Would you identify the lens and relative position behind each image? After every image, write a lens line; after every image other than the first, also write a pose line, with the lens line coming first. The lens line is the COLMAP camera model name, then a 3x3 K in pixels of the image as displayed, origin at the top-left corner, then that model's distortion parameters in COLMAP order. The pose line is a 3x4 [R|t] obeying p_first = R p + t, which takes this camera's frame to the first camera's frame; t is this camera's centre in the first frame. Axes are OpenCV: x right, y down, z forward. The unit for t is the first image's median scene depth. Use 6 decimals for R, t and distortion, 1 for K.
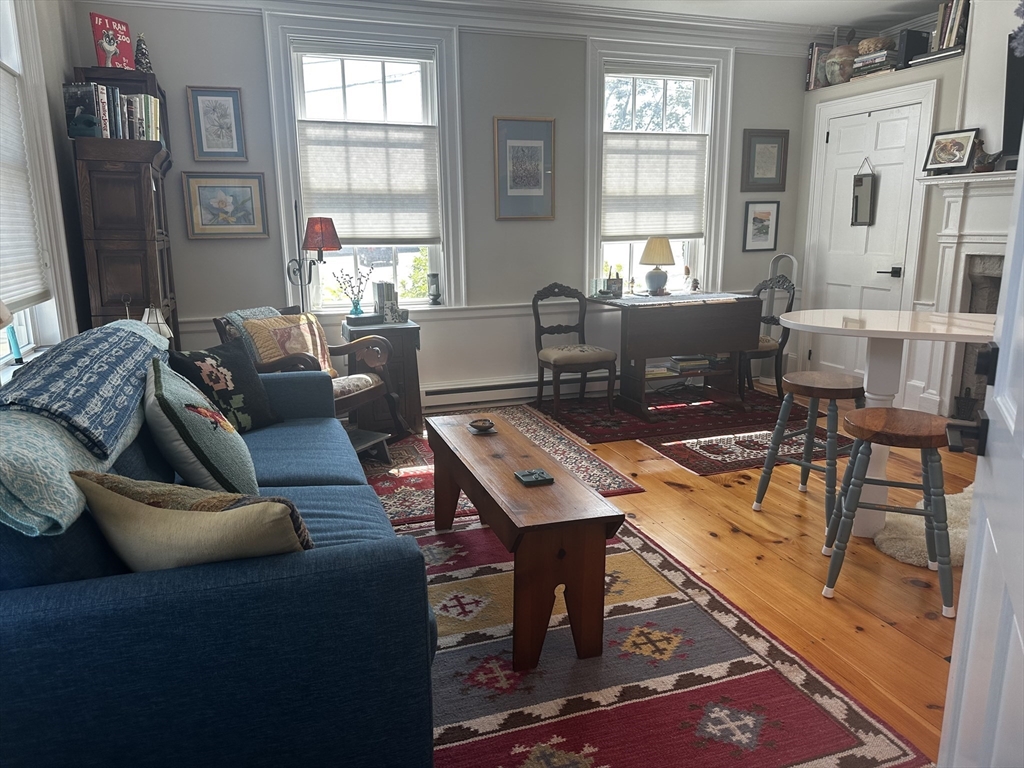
lens RADIAL K [[720.1, 0, 512.0], [0, 720.1, 384.0], [0, 0, 1]] dist [0.084109, -0.082863]
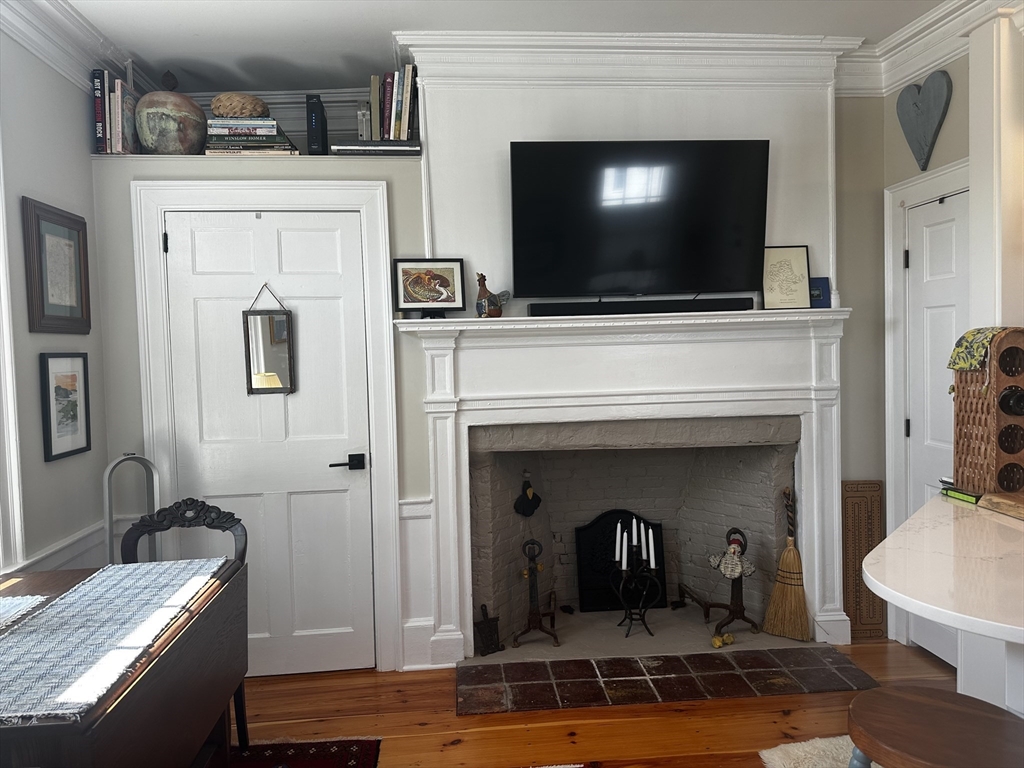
lens RADIAL K [[720.1, 0, 512.0], [0, 720.1, 384.0], [0, 0, 1]] dist [0.084109, -0.082863]
pose [[0.256179, -0.043065, 0.965670, -0.047845], [0.236535, 0.971429, -0.019428, -0.175653], [-0.937242, 0.233392, 0.259046, 0.699173]]
